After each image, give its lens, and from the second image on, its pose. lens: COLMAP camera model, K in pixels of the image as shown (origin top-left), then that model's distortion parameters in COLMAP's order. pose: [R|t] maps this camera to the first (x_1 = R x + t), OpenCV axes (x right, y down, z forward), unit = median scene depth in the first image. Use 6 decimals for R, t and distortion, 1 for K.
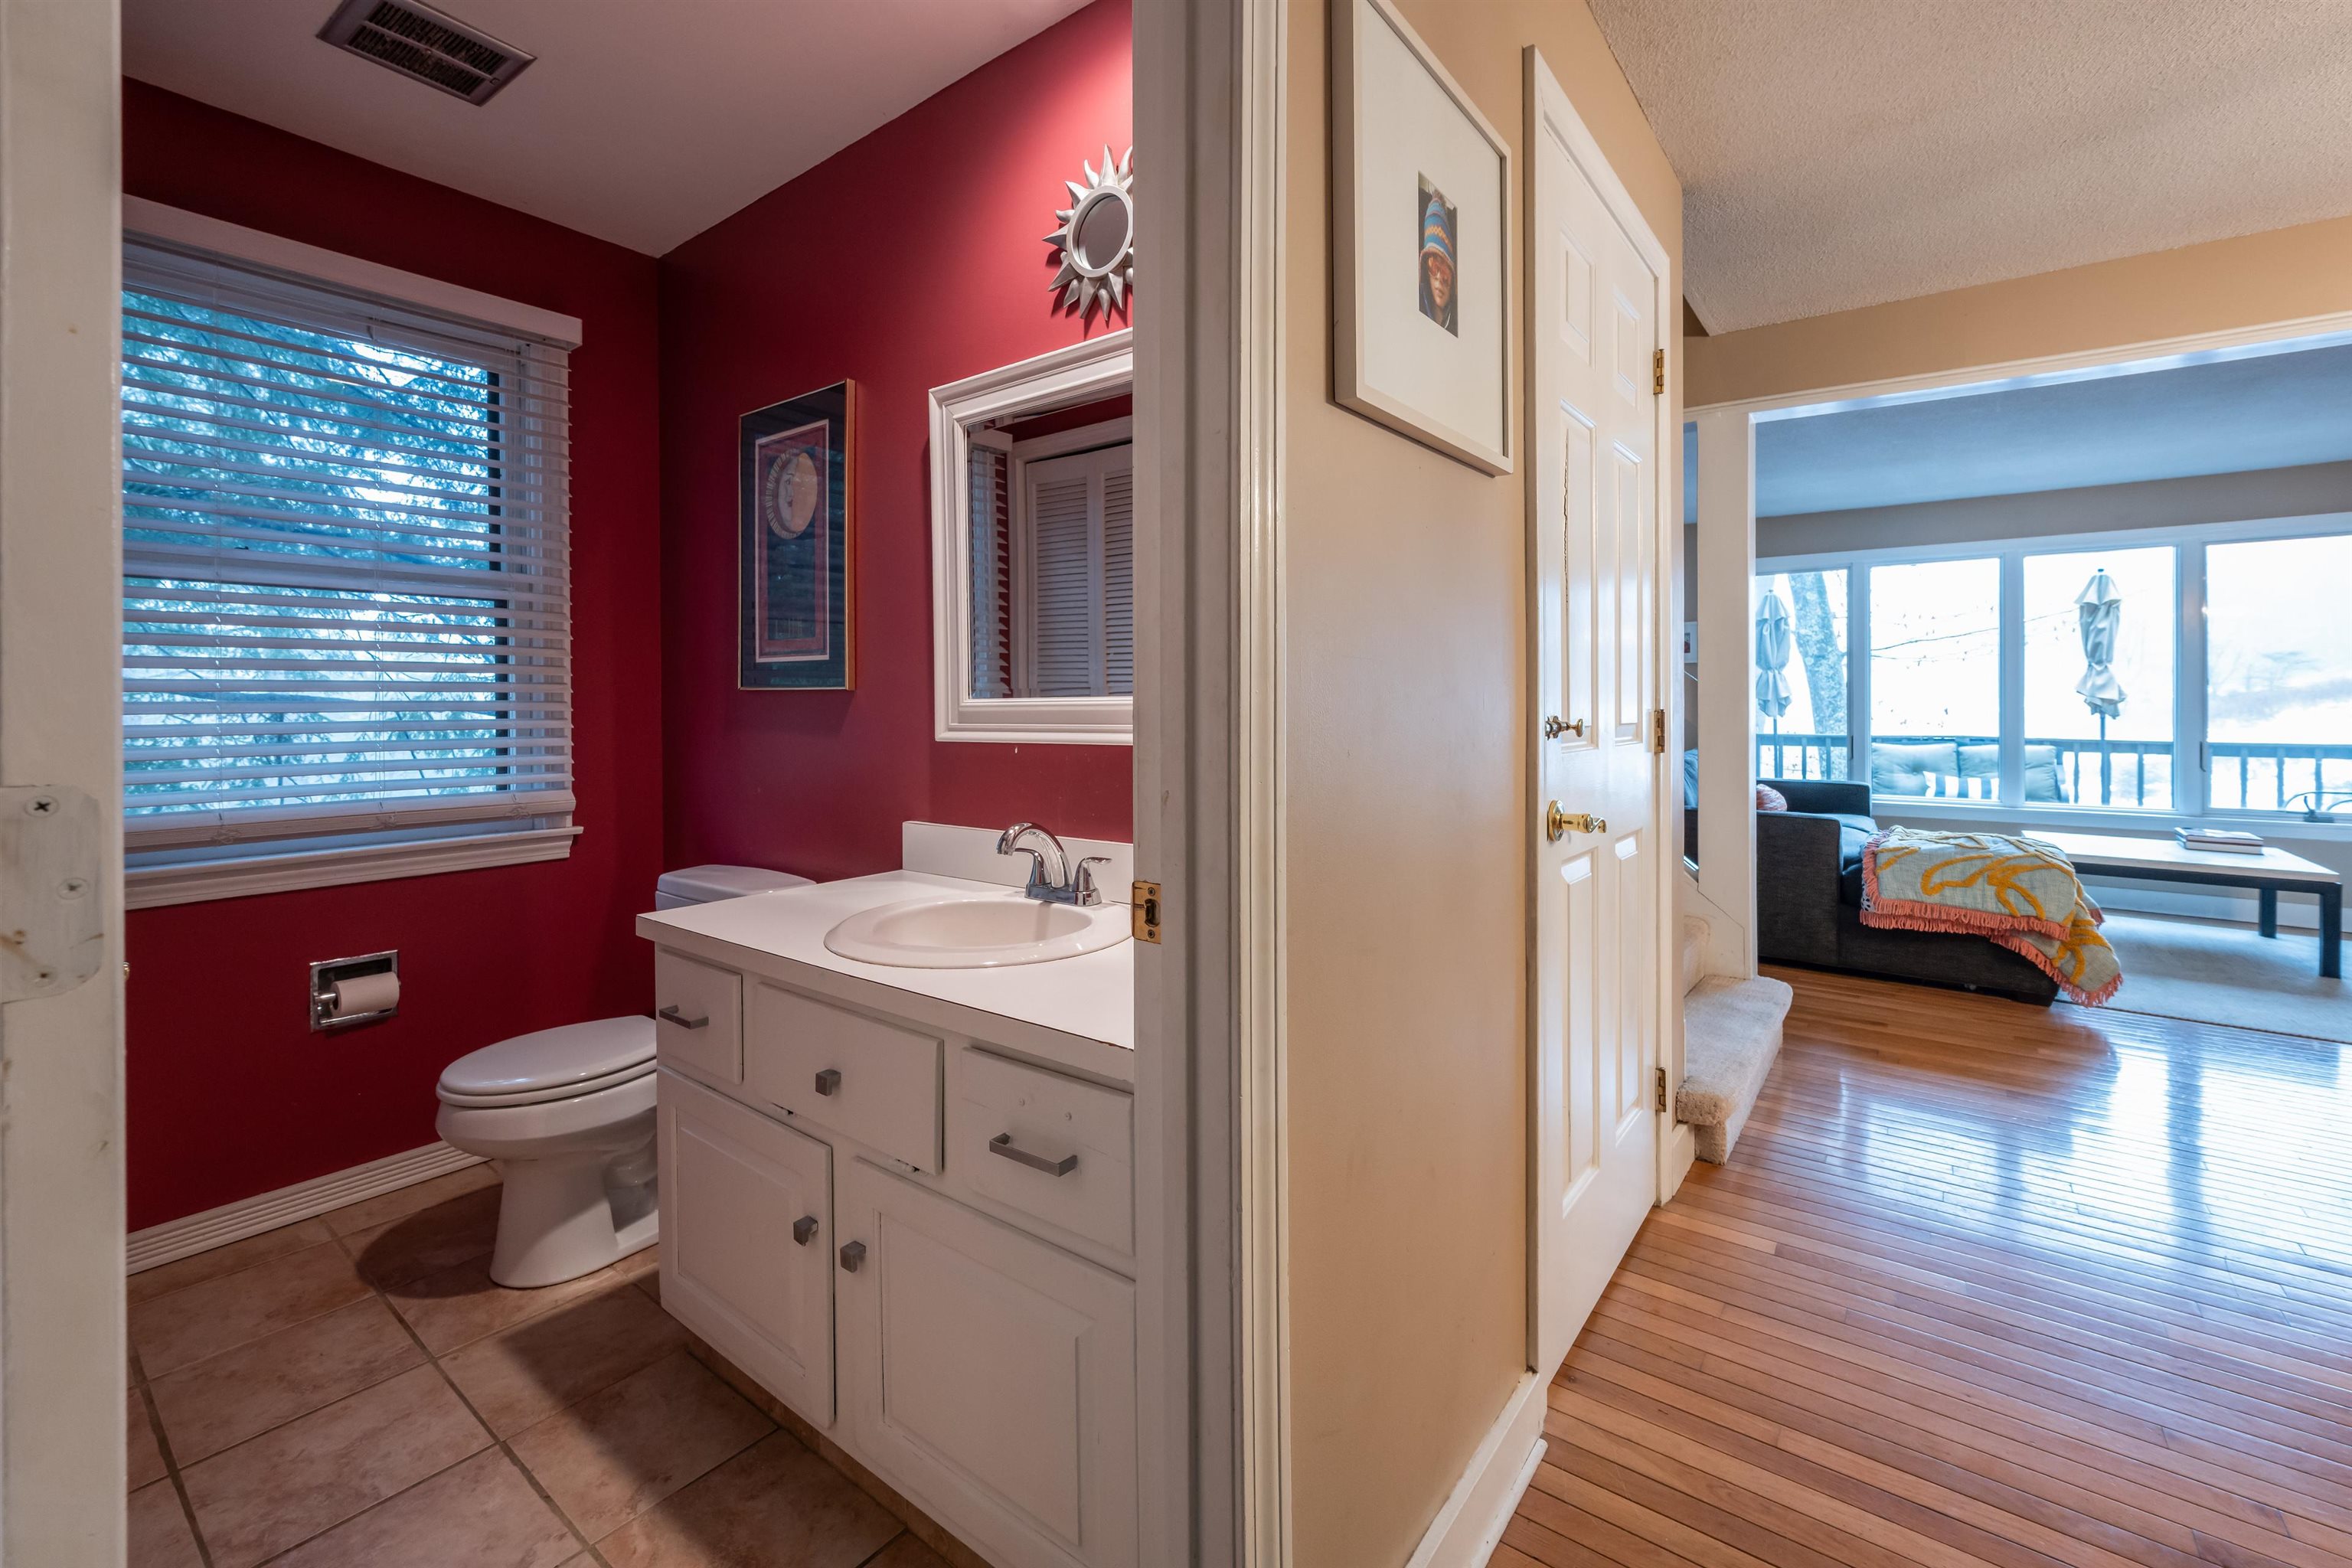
lens RADIAL K [[961.8, 0, 1144.5], [0, 961.8, 703.4], [0, 0, 1]] dist [0.001785, -0.000403]
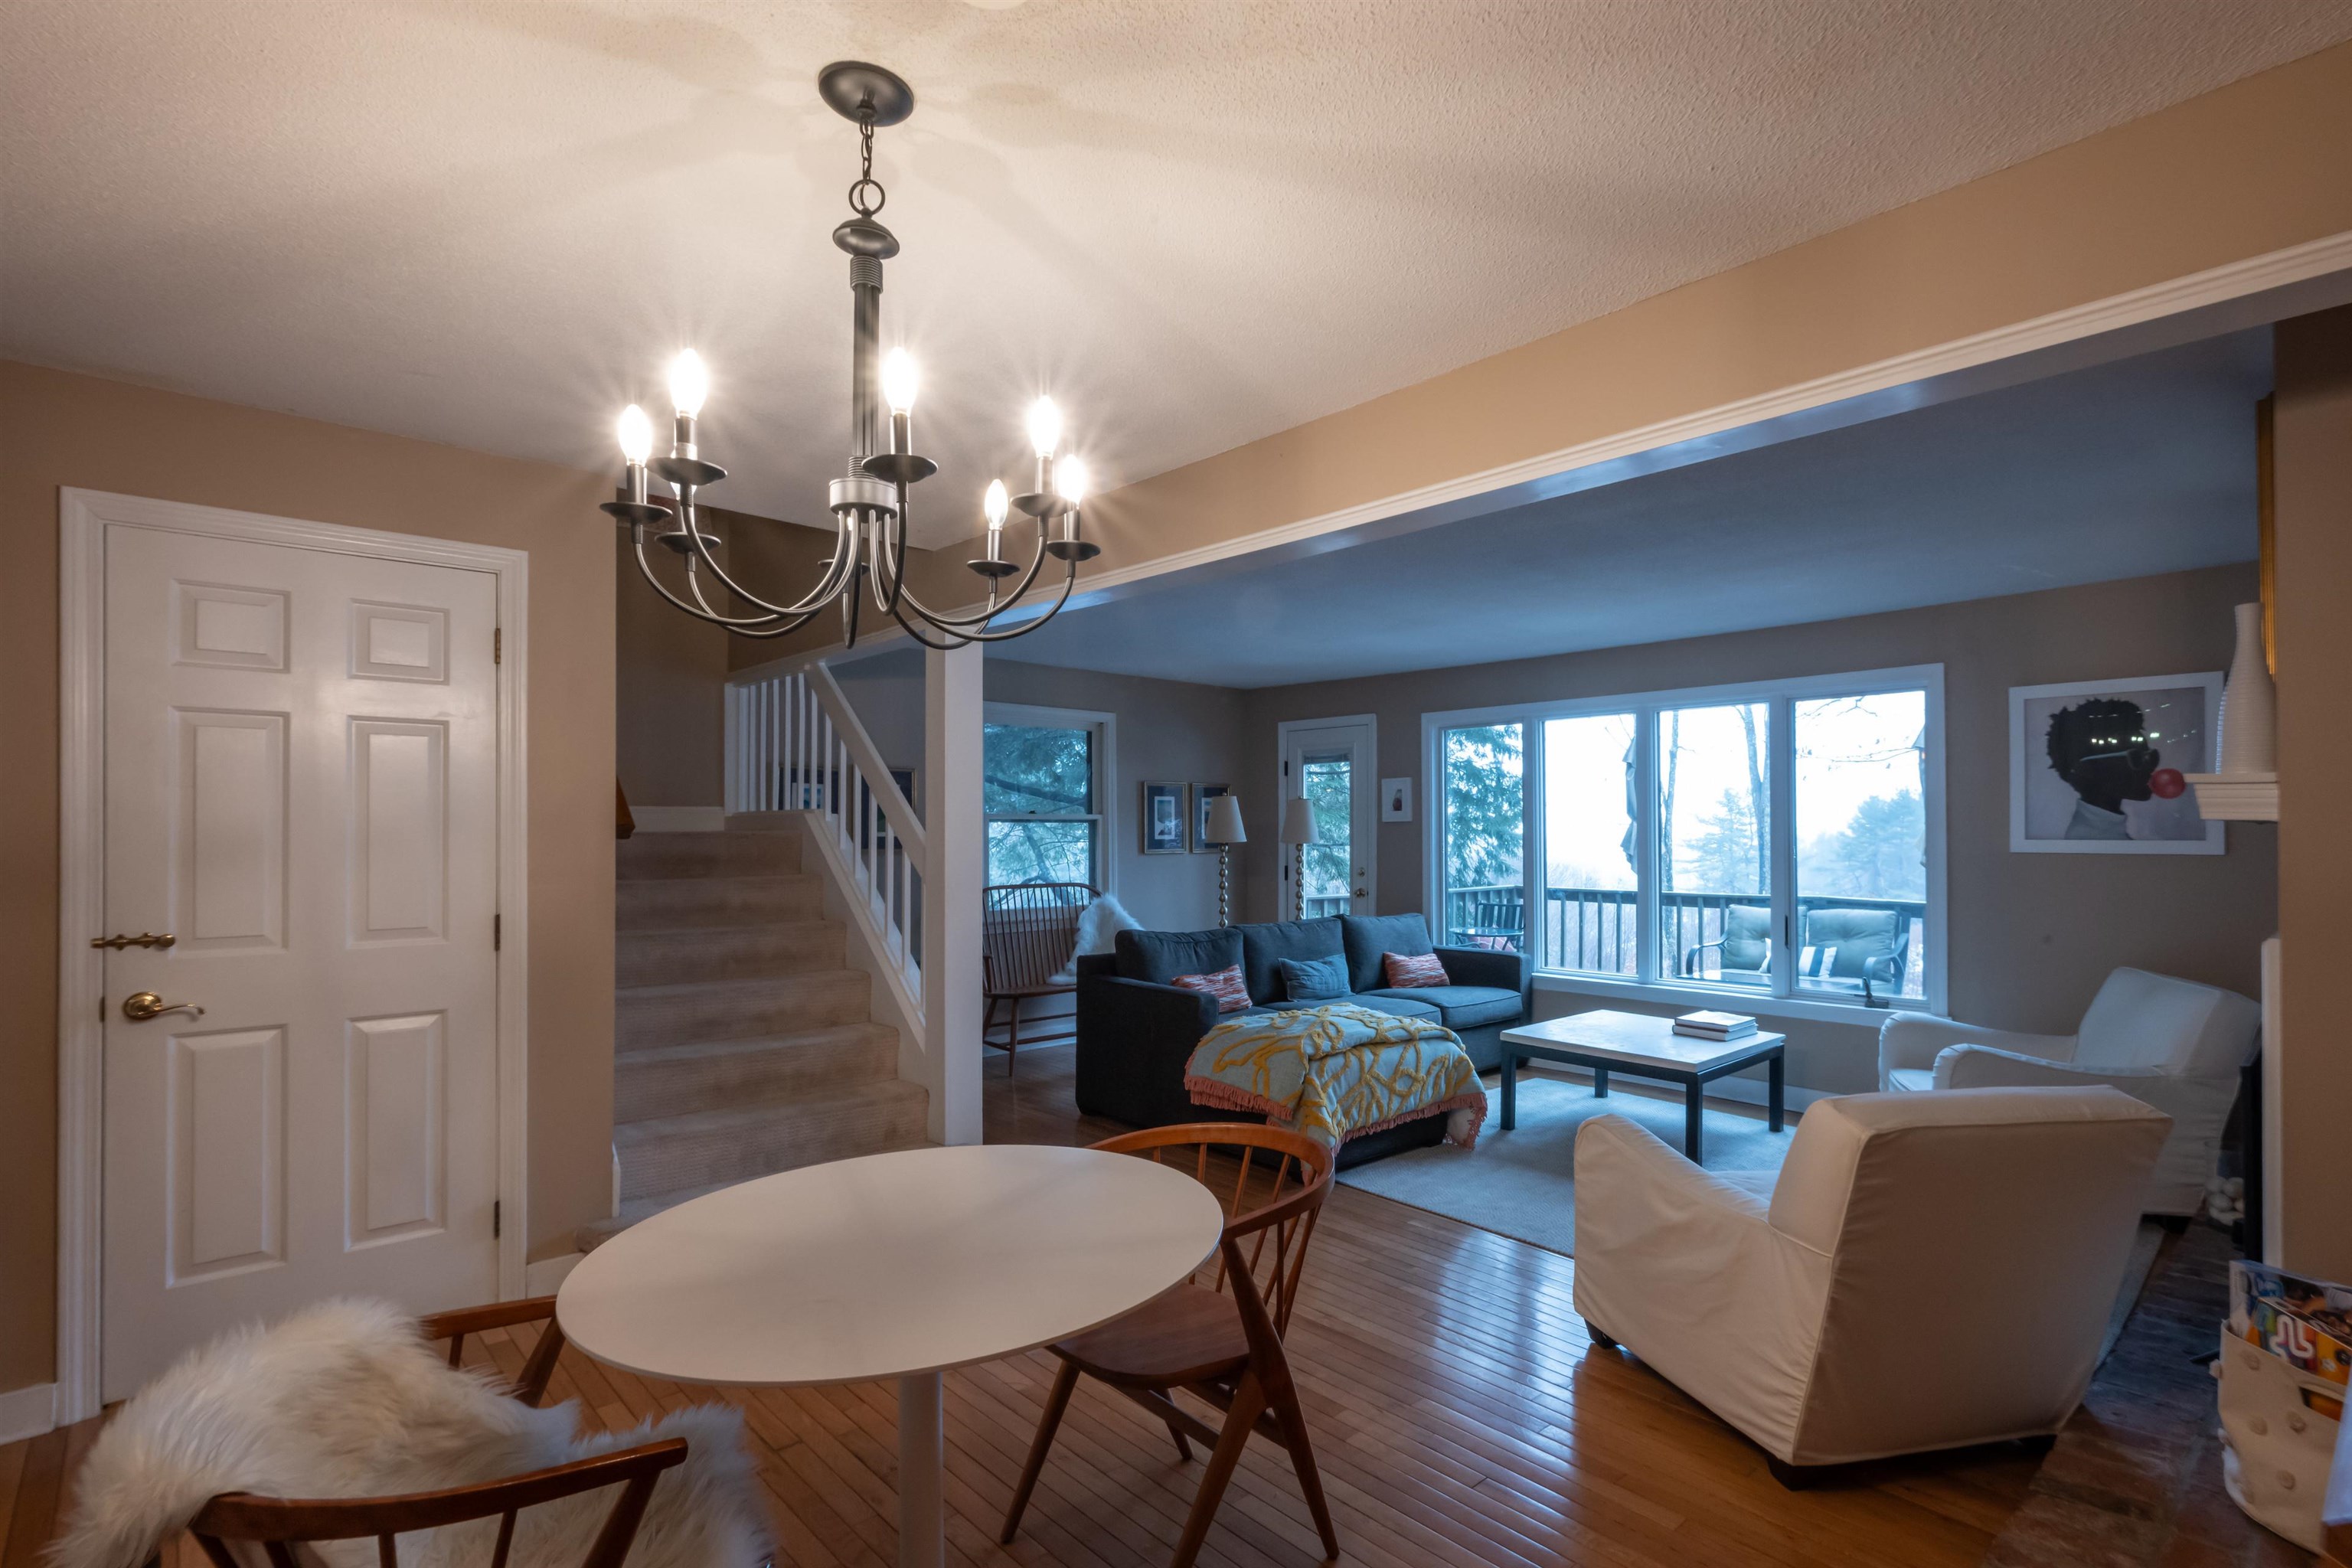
lens RADIAL K [[1126.6, 0, 1245.6], [0, 1126.6, 821.2], [0, 0, 1]] dist [-0.018949, 0.001227]
pose [[0.987928, -0.002972, -0.154886, 0.633854], [0.001508, 0.999953, -0.009569, -0.034526], [0.154907, 0.009219, 0.987886, -0.112738]]
